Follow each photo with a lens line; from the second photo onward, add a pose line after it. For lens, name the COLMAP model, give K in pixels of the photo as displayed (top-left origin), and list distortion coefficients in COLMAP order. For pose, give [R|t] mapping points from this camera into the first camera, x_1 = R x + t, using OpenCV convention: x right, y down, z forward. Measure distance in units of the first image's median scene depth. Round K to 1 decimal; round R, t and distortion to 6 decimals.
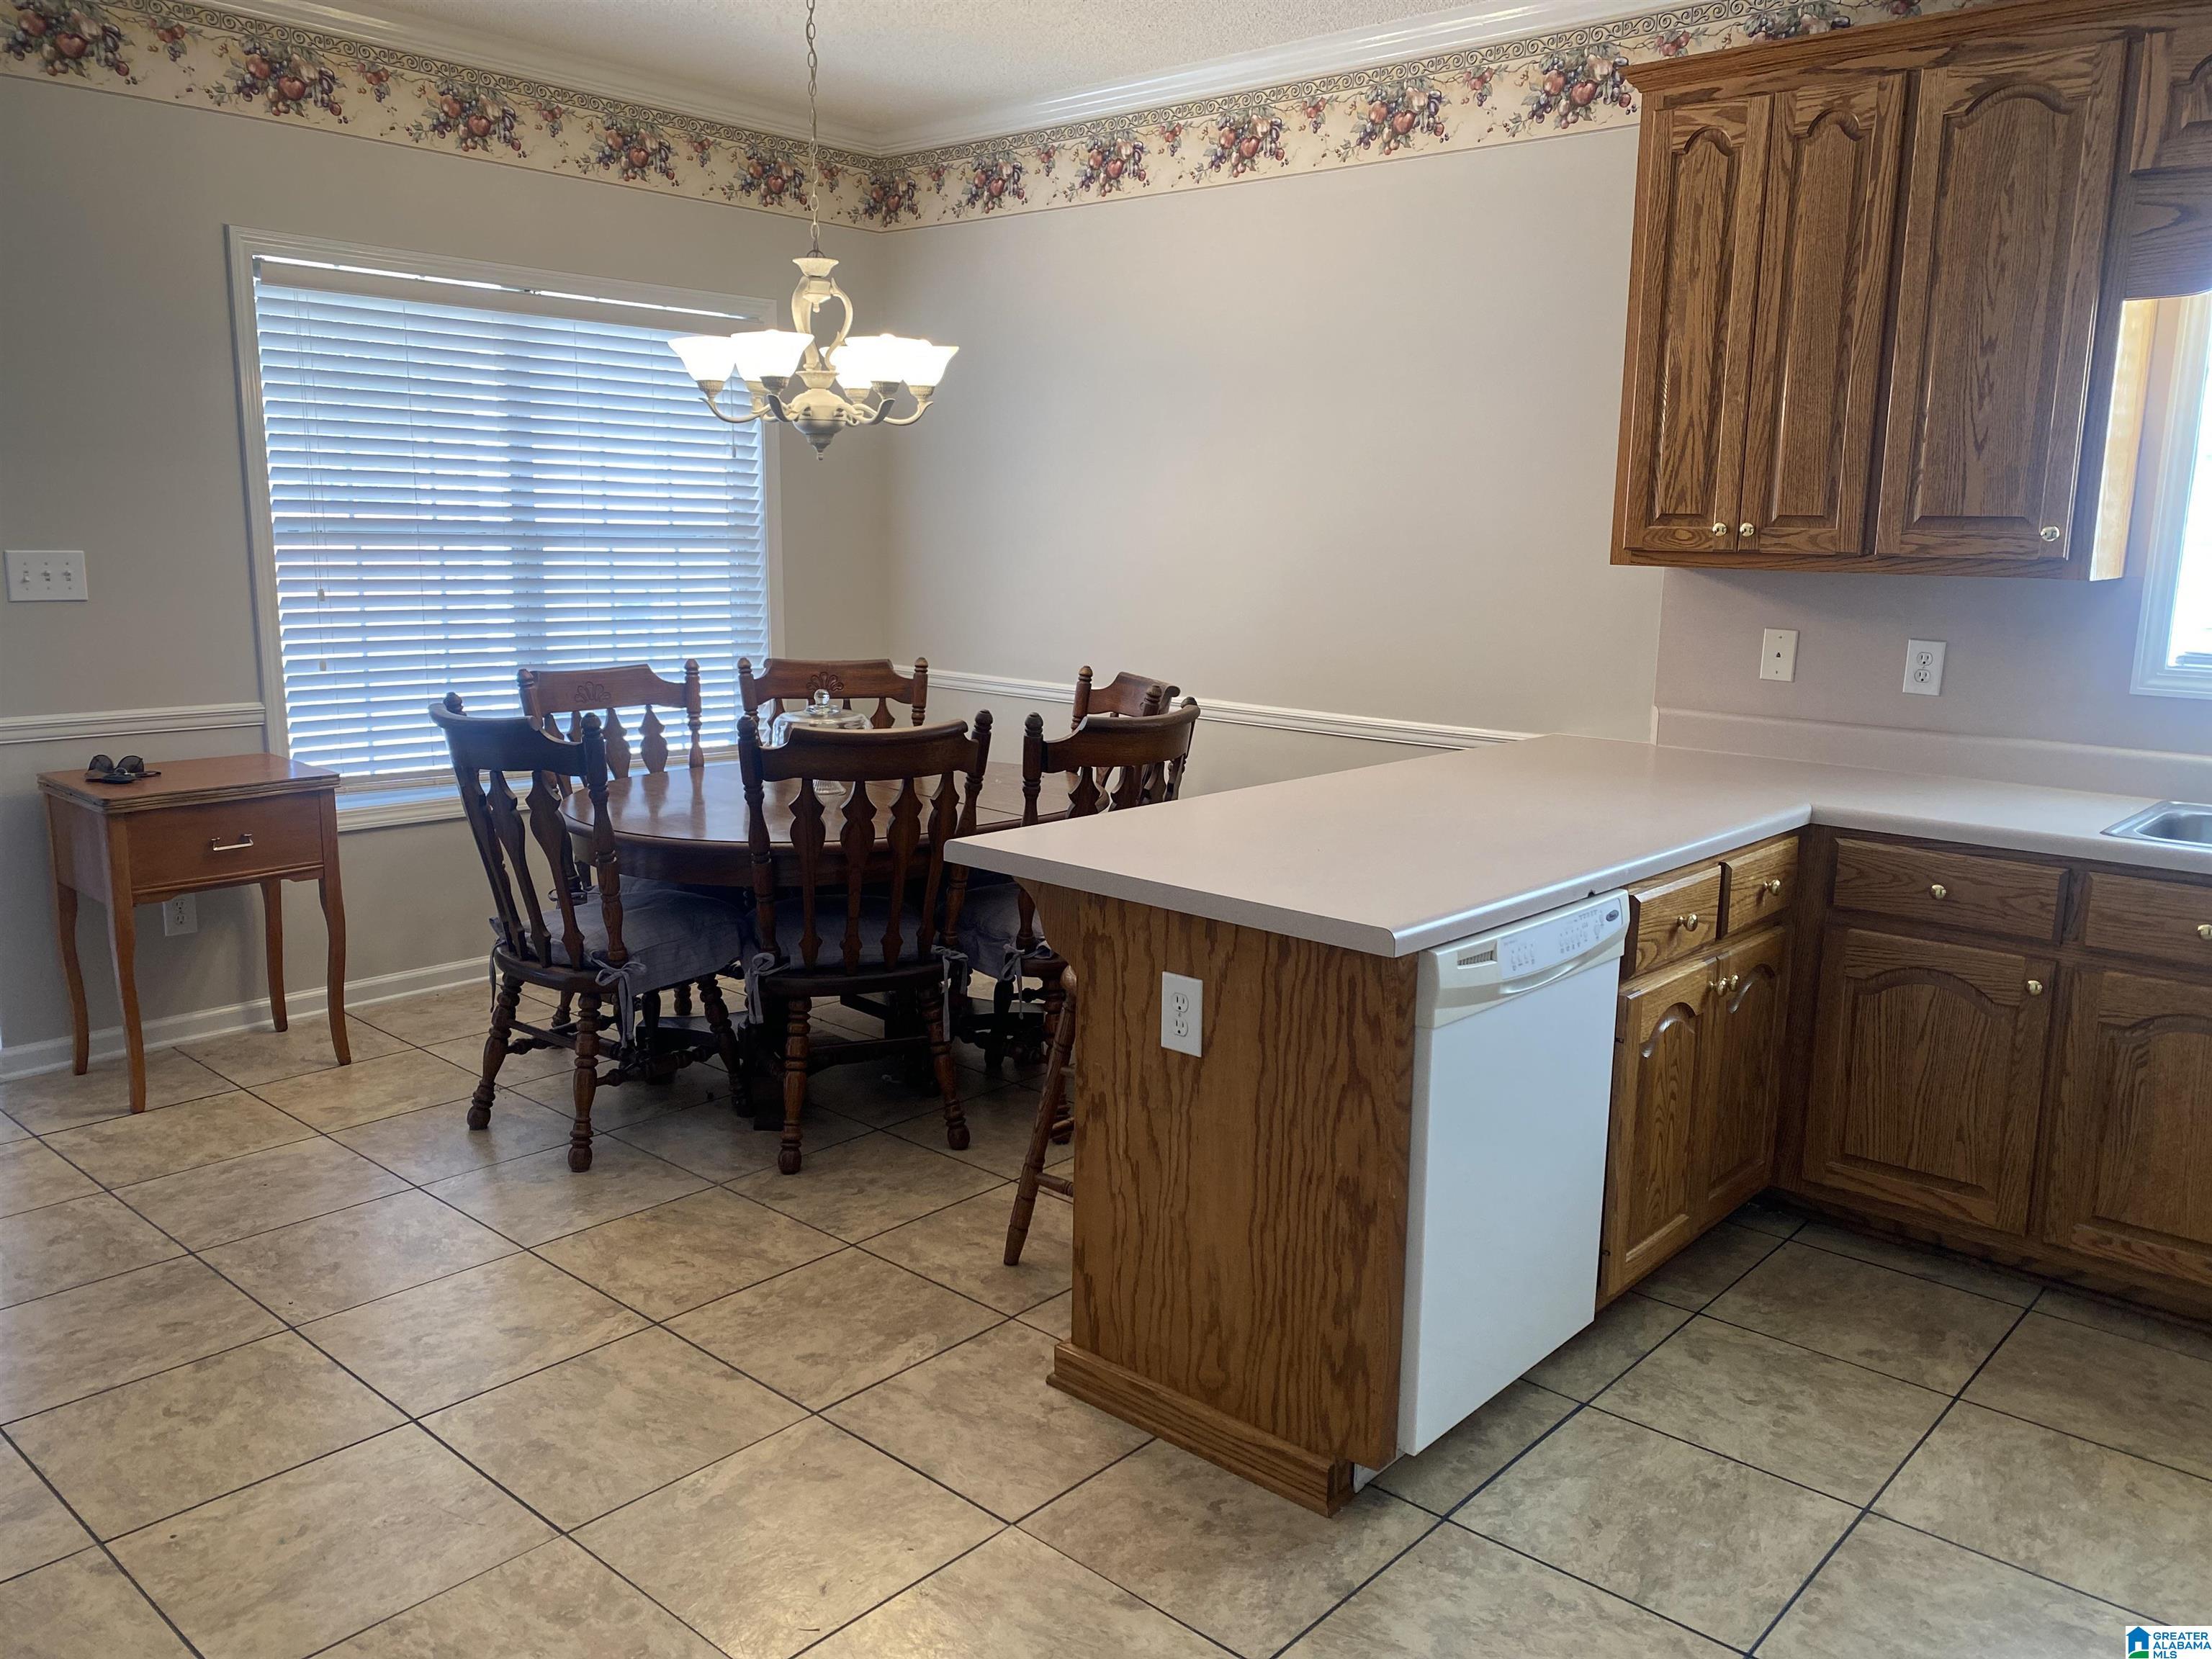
lens RADIAL K [[1695.3, 0, 1117.8], [0, 1695.3, 836.1], [0, 0, 1]] dist [0.012409, -0.008715]
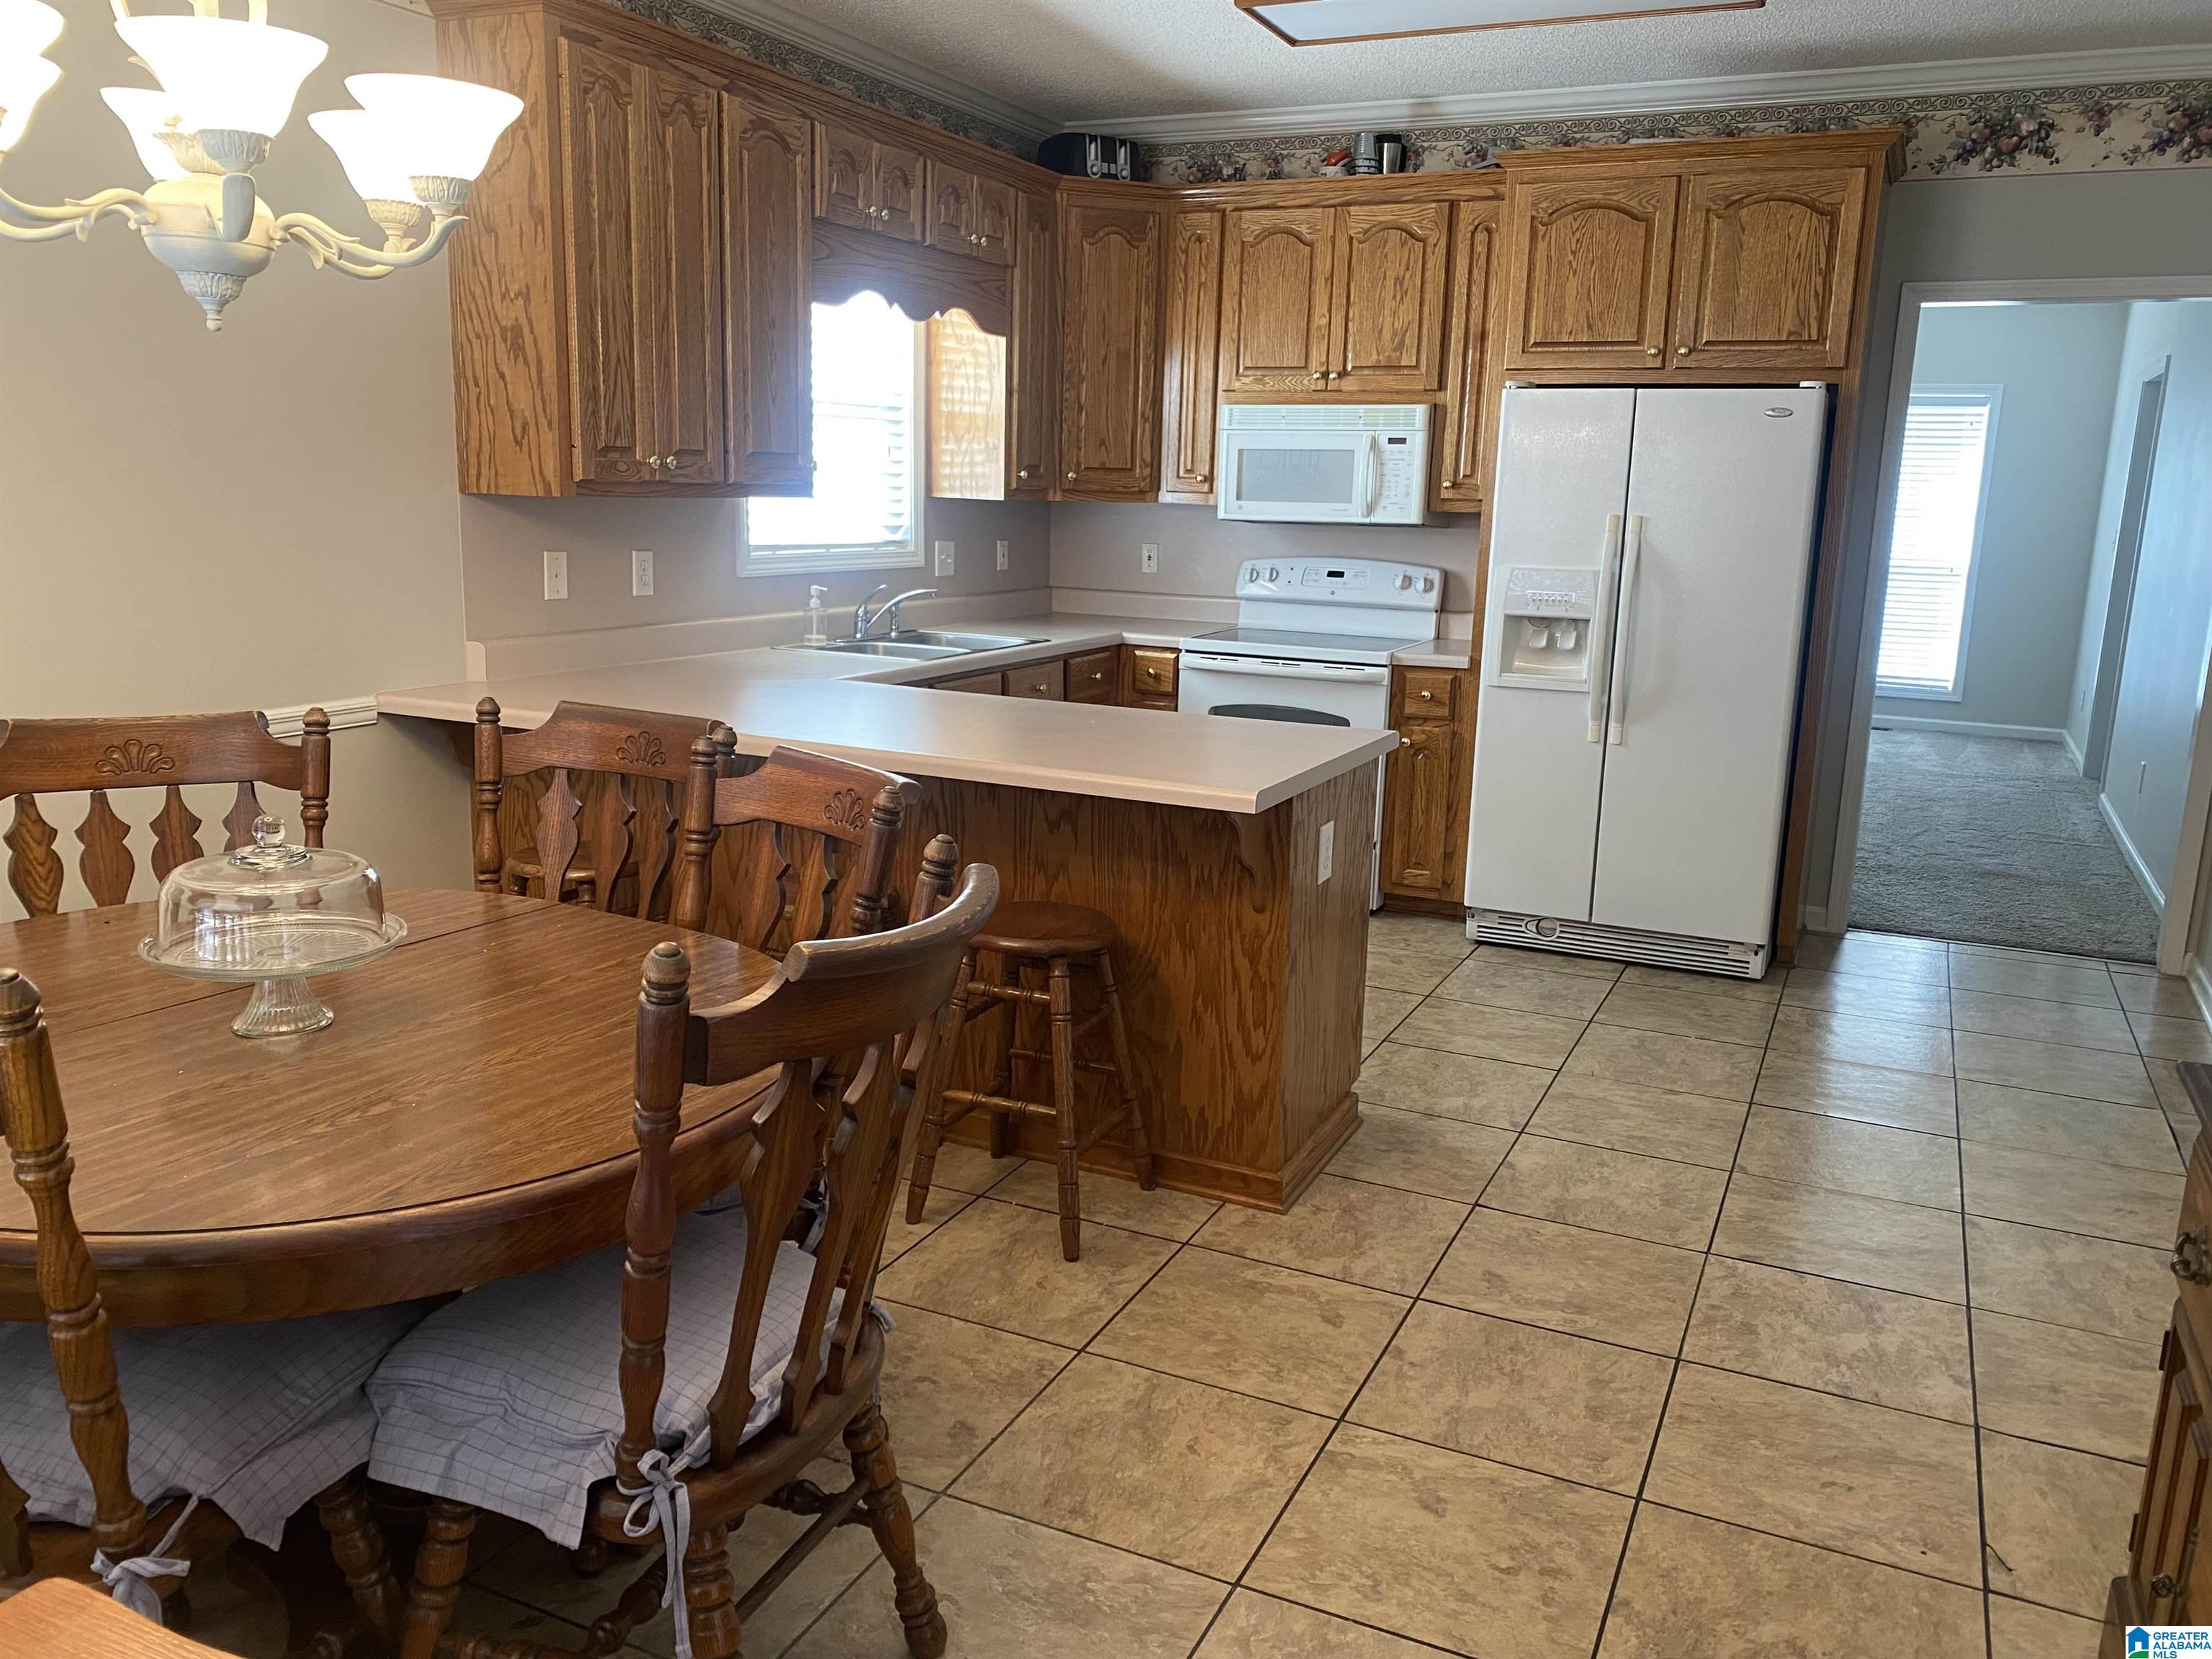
lens RADIAL K [[1692.4, 0, 1129.6], [0, 1692.4, 809.9], [0, 0, 1]] dist [0.018458, -0.013957]
pose [[-0.290800, -0.210454, 0.933351, -0.894496], [0.143851, 0.954803, 0.260111, -0.228965], [-0.945908, 0.209904, -0.247383, 1.137346]]
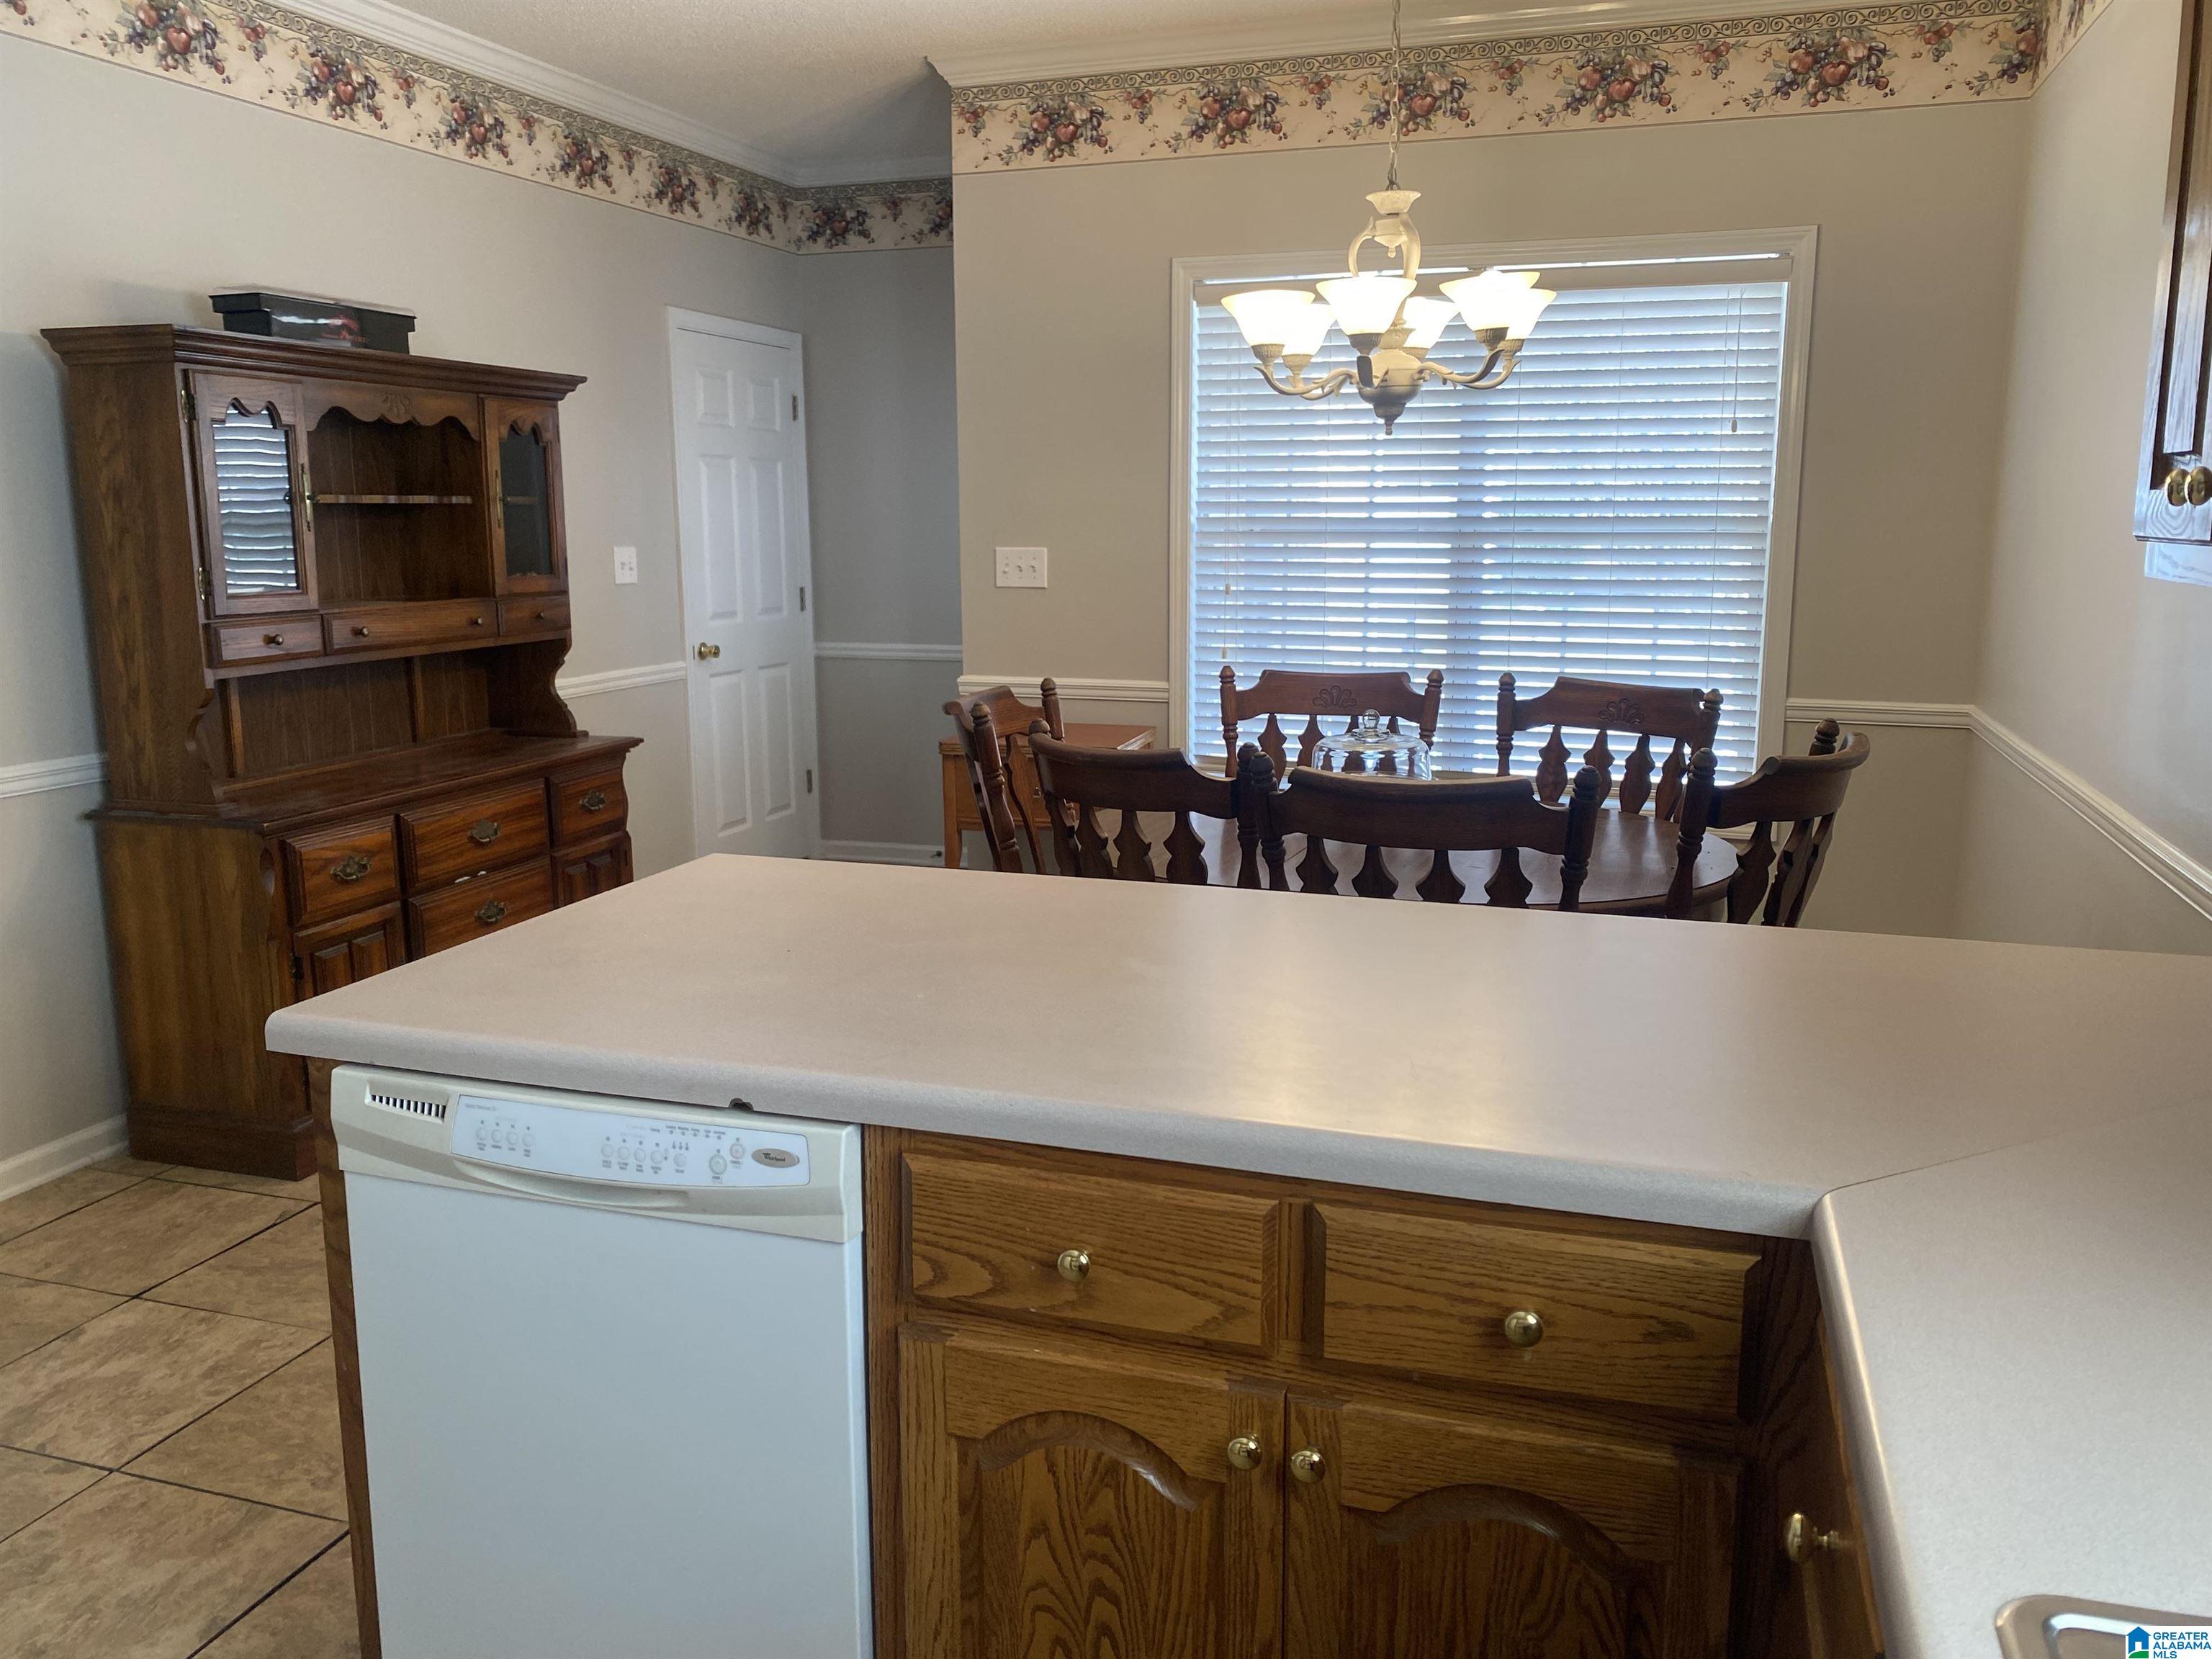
lens RADIAL K [[1696.7, 0, 1107.7], [0, 1696.7, 823.5], [0, 0, 1]] dist [0.010277, -0.002951]
pose [[0.390888, 0.149210, -0.908264, 0.691375], [-0.161168, 0.982624, 0.092064, -0.112190], [0.906218, 0.110396, 0.408144, 0.697236]]
